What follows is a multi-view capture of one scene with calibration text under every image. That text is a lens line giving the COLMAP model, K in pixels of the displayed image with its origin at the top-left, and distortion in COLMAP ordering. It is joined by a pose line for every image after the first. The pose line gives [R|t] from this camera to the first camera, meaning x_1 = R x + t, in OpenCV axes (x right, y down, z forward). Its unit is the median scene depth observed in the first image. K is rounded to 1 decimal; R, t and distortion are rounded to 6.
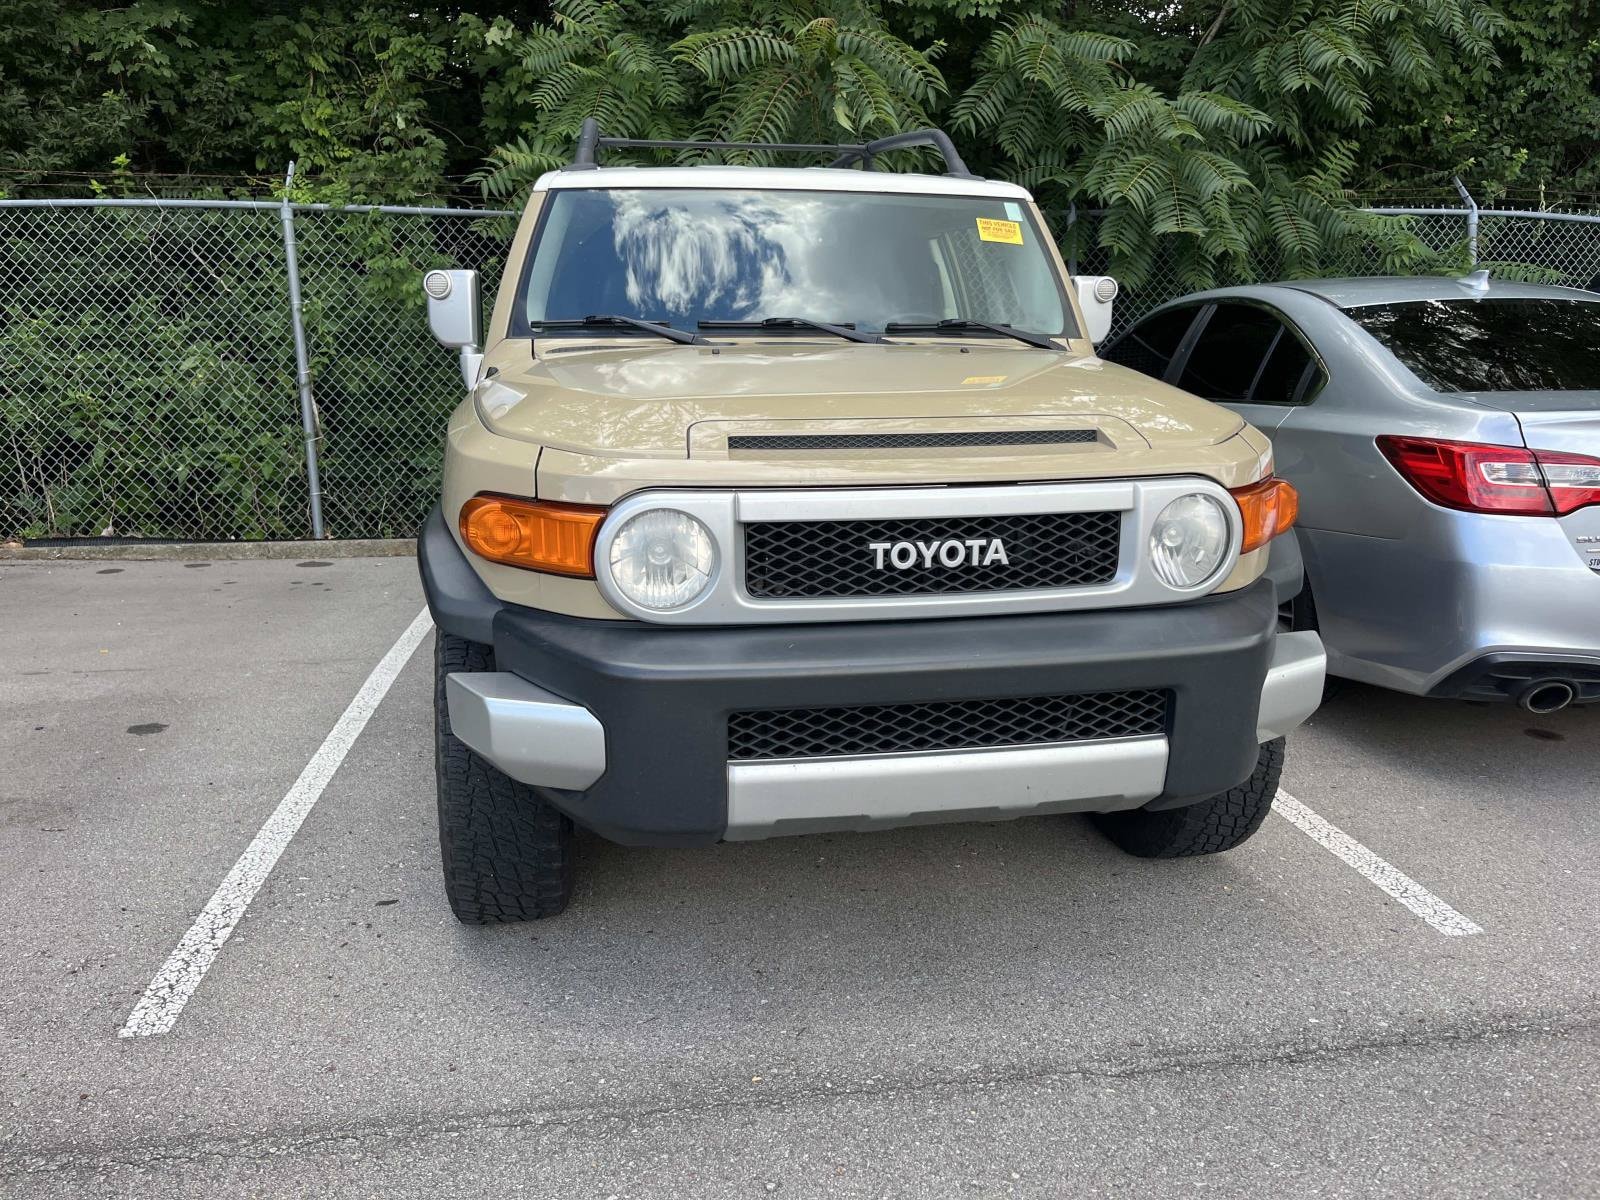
lens RADIAL K [[1208.9, 0, 804.7], [0, 1208.9, 599.4], [0, 0, 1]] dist [0.076564, -0.100419]
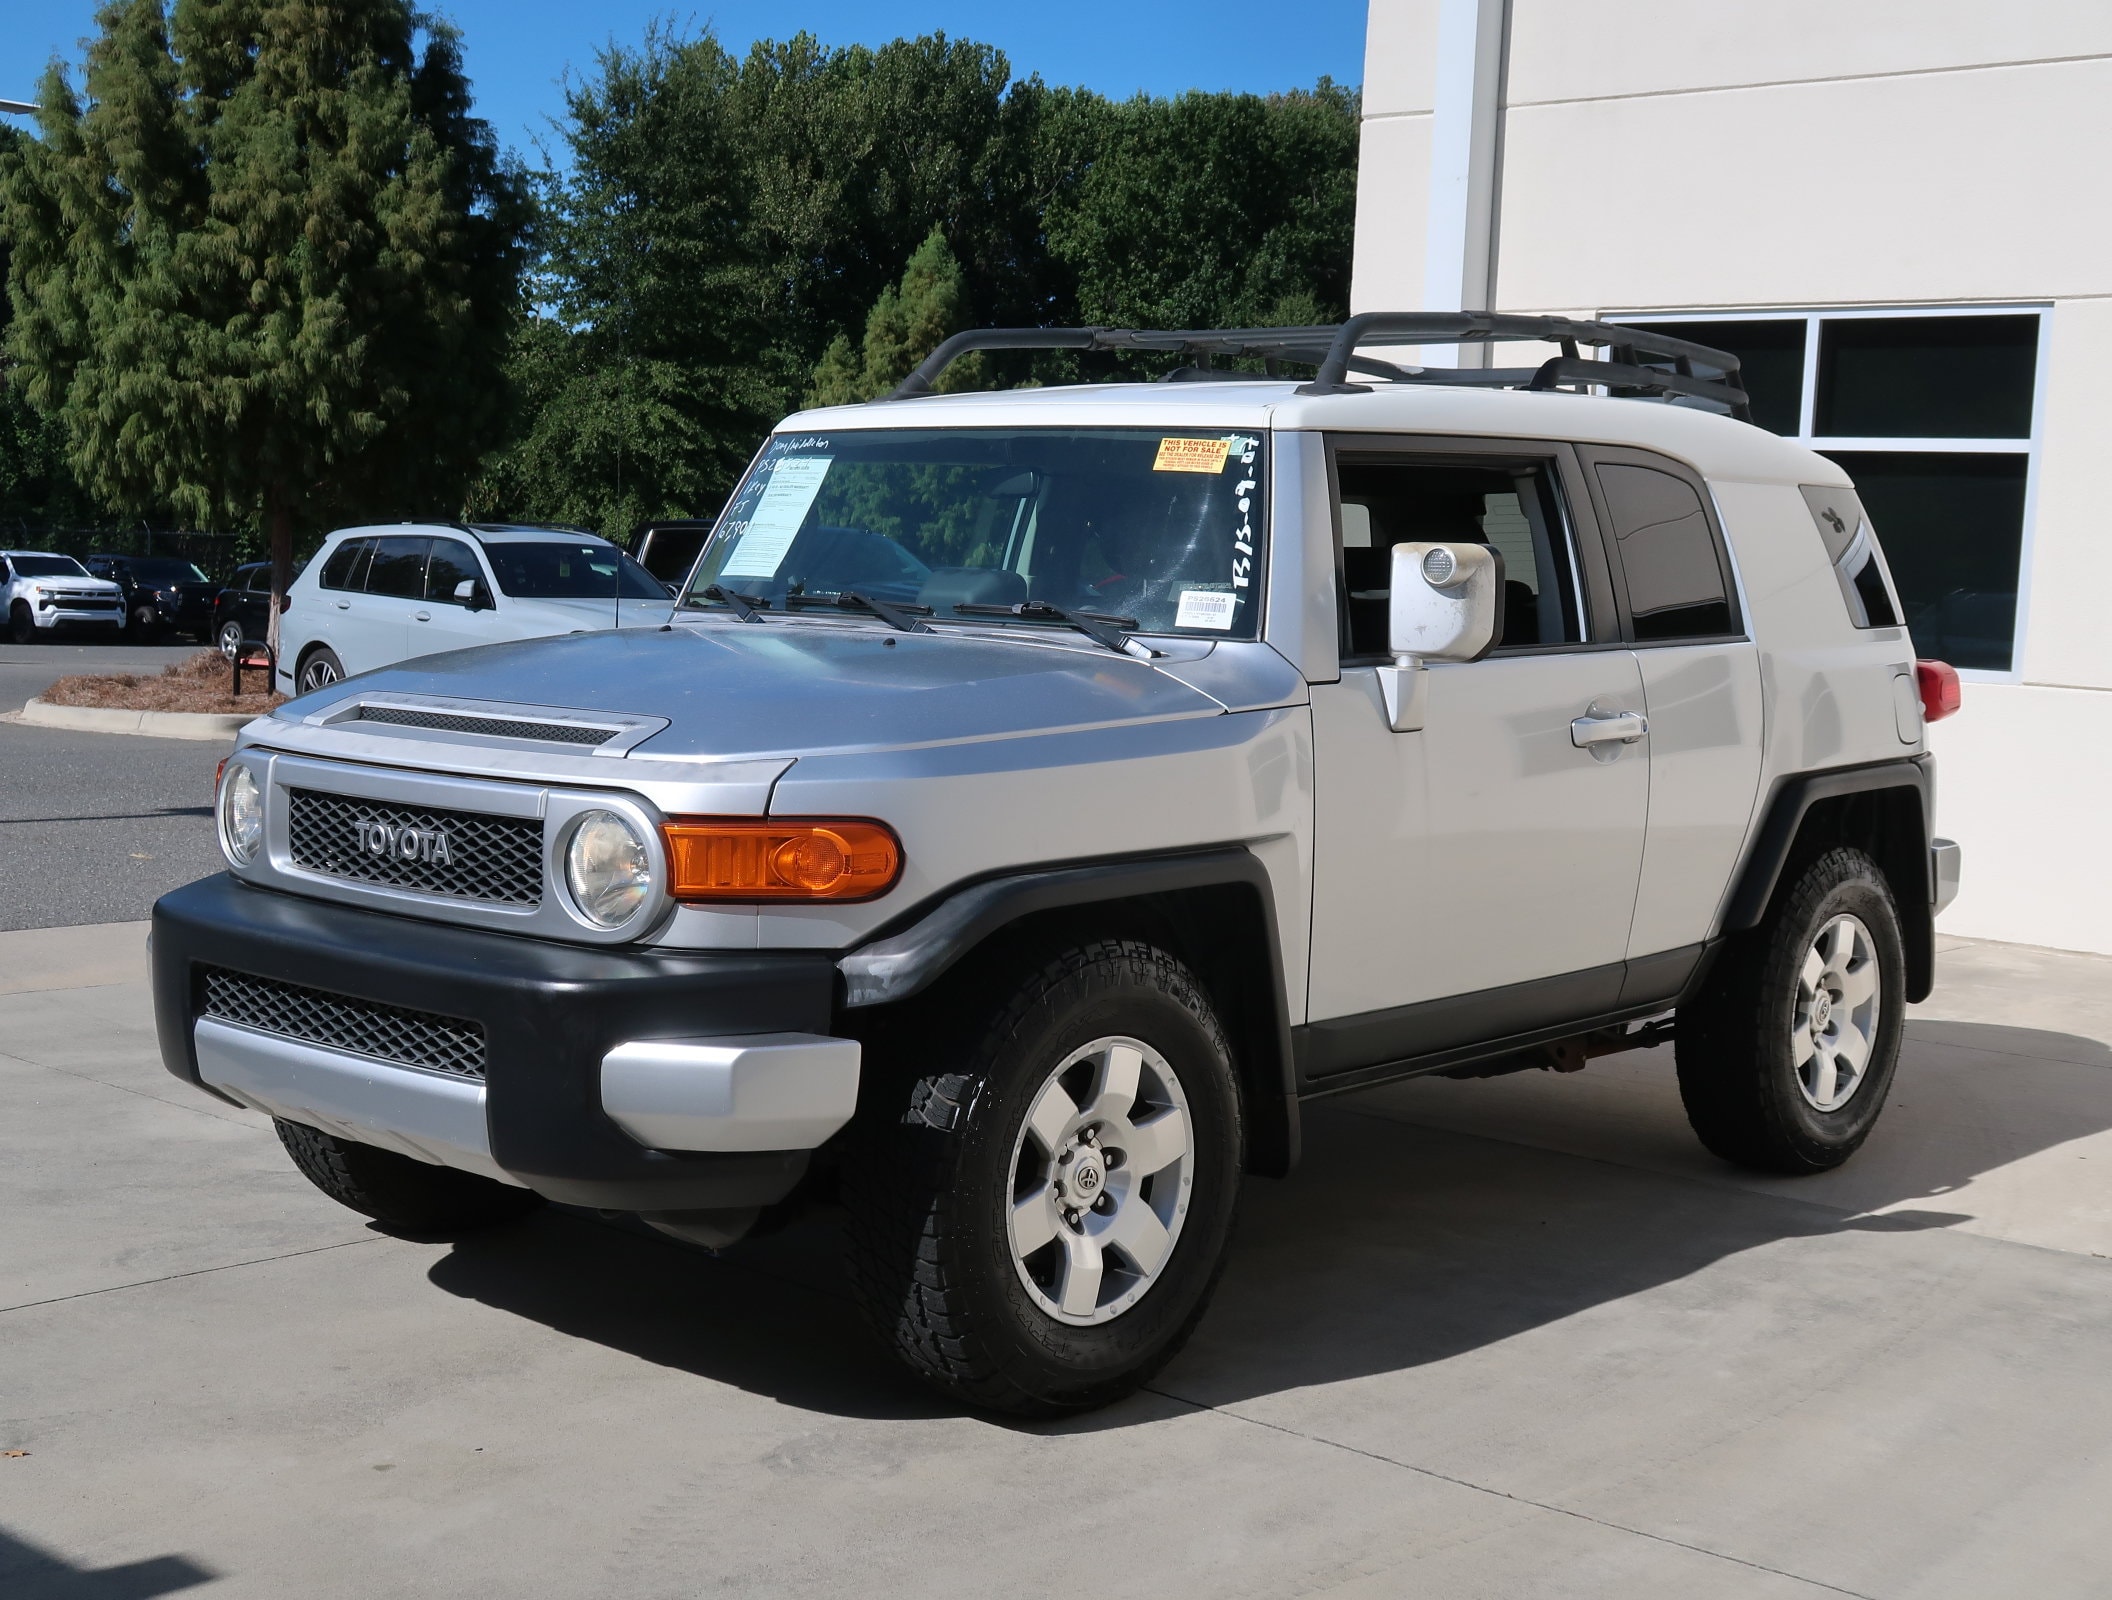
lens RADIAL K [[2718.3, 0, 1046.0], [0, 2718.3, 793.0], [0, 0, 1]] dist [0.003158, 0.000000]
pose [[0.613759, 0.085133, -0.784890, 1.939918], [-0.204341, 0.977422, -0.053773, -0.060312], [0.762591, 0.193389, 0.617298, 0.093780]]
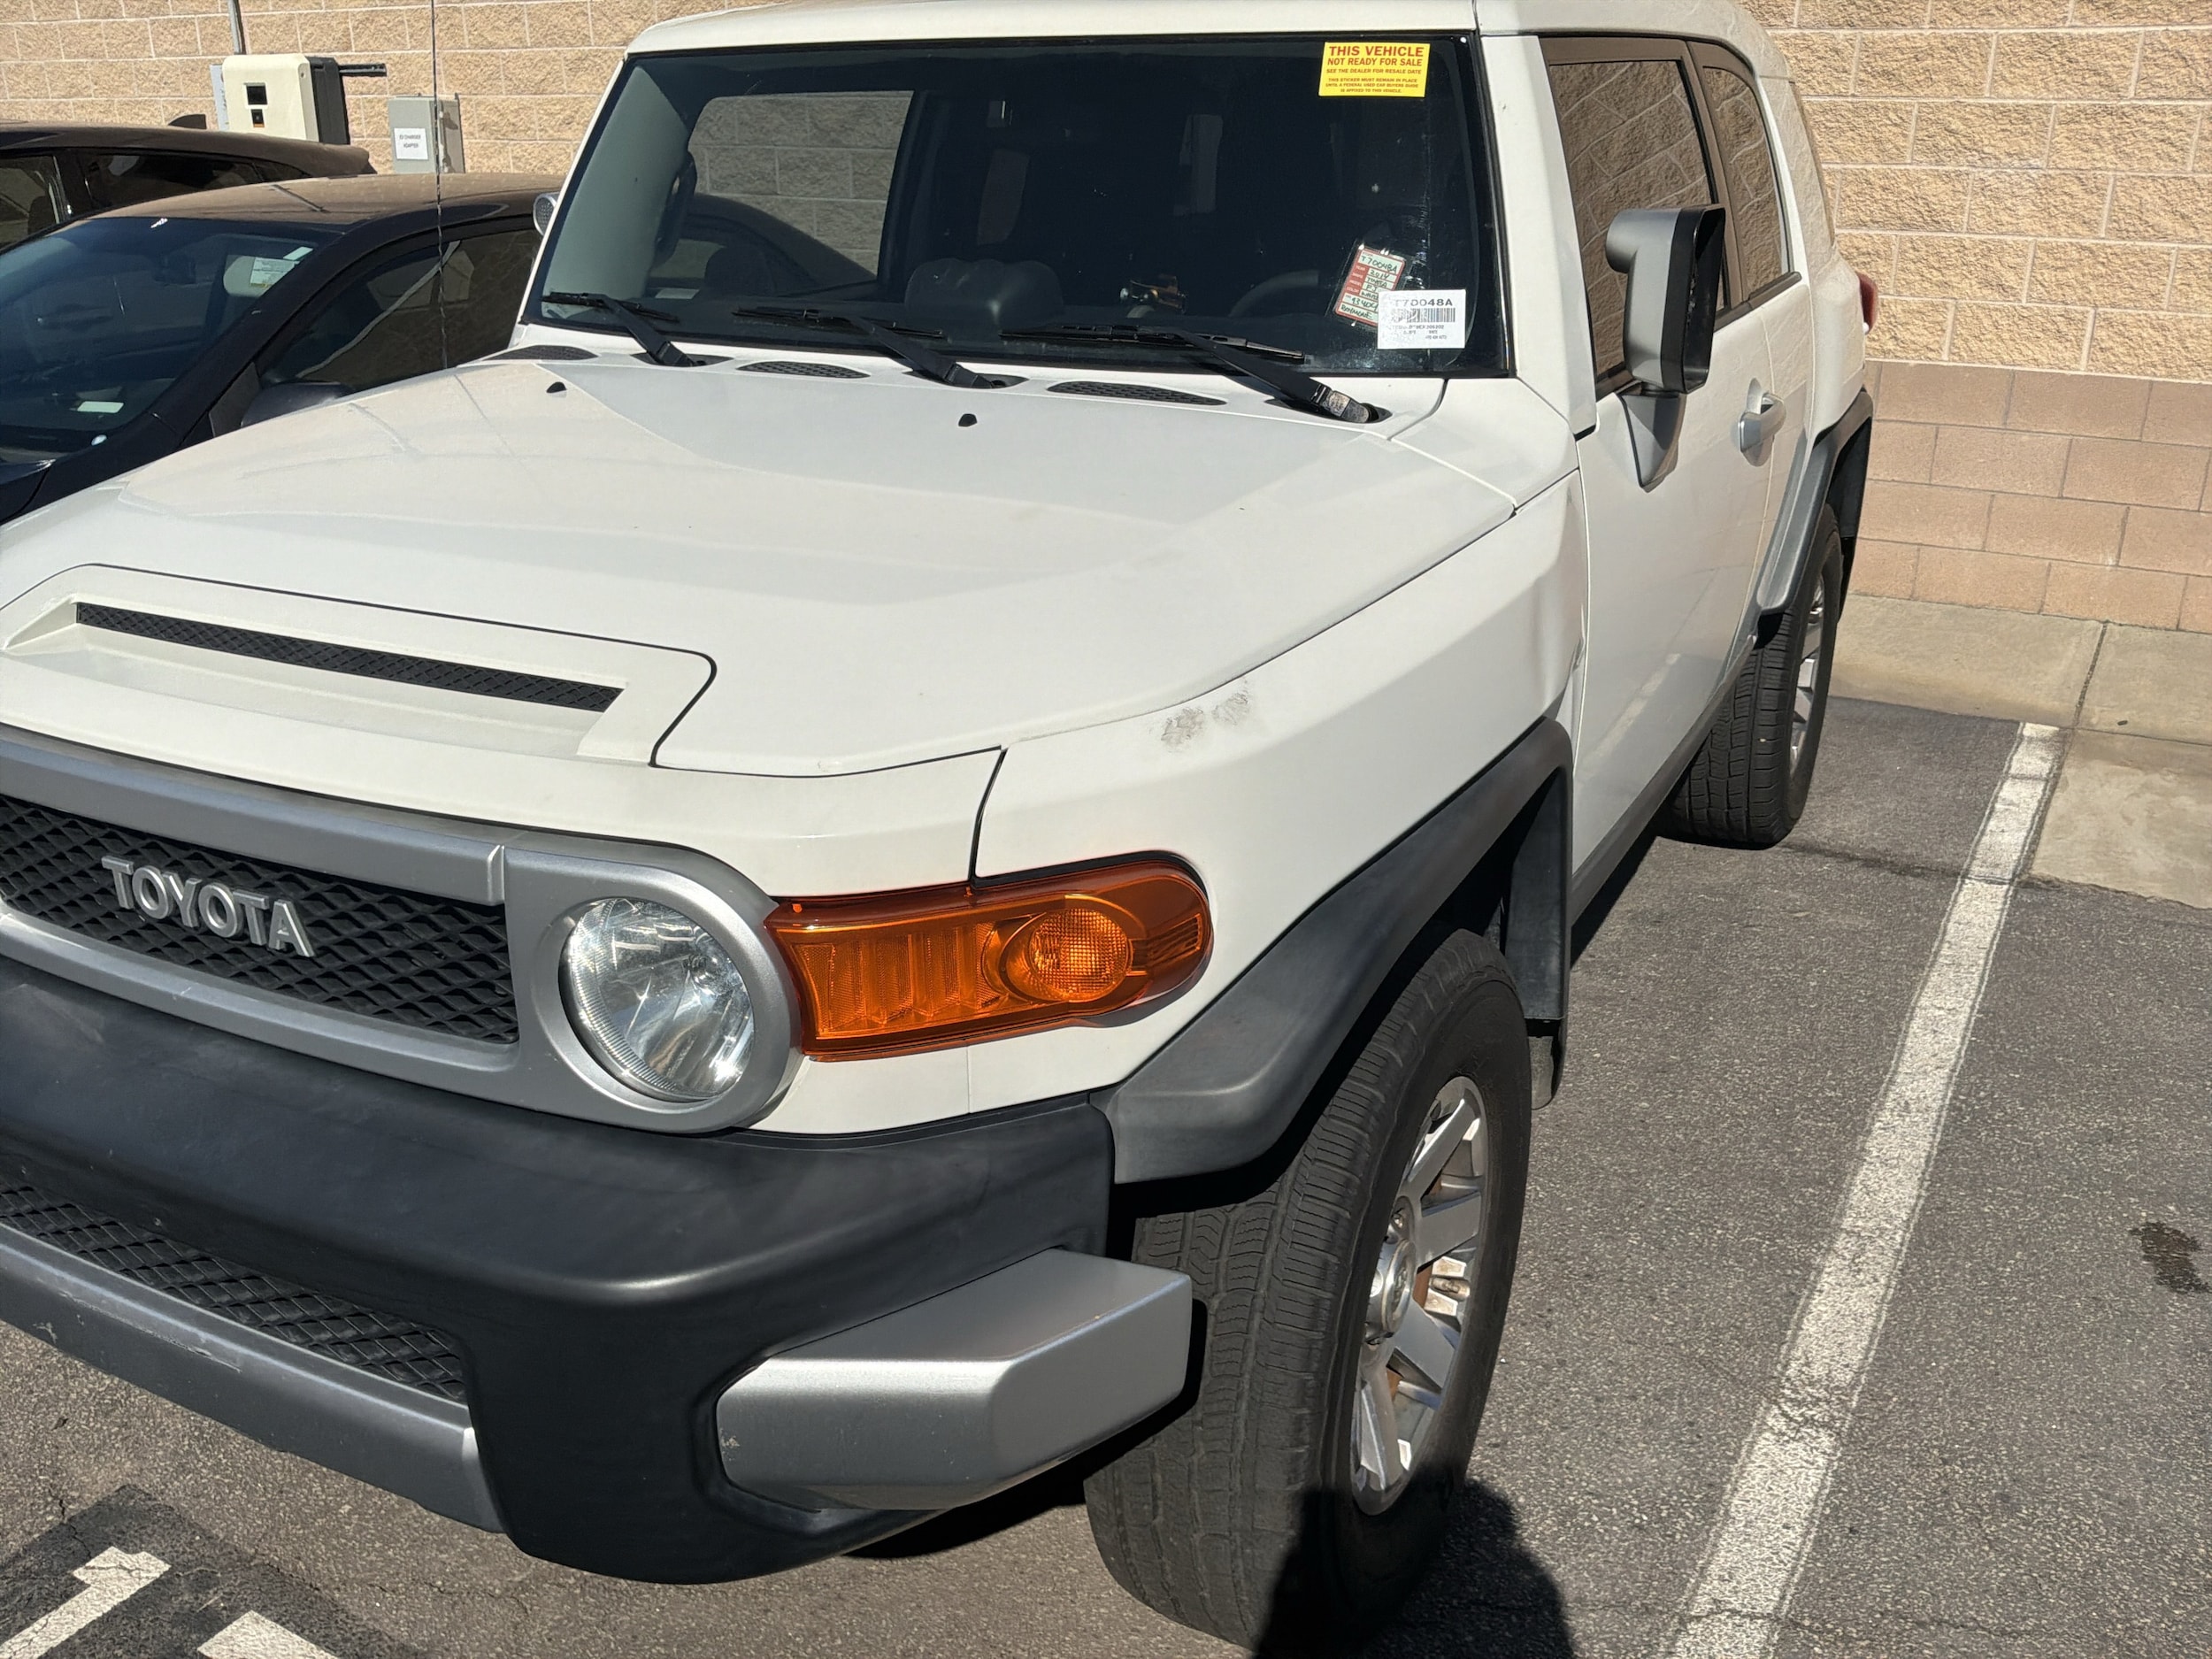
lens RADIAL K [[1874.5, 0, 1114.4], [0, 1874.5, 833.6], [0, 0, 1]] dist [0.028113, -0.077437]
pose [[0.786927, 0.213545, -0.578916, 0.809488], [-0.130503, 0.974581, 0.182099, -0.243933], [0.603087, -0.067748, 0.794793, 0.594196]]
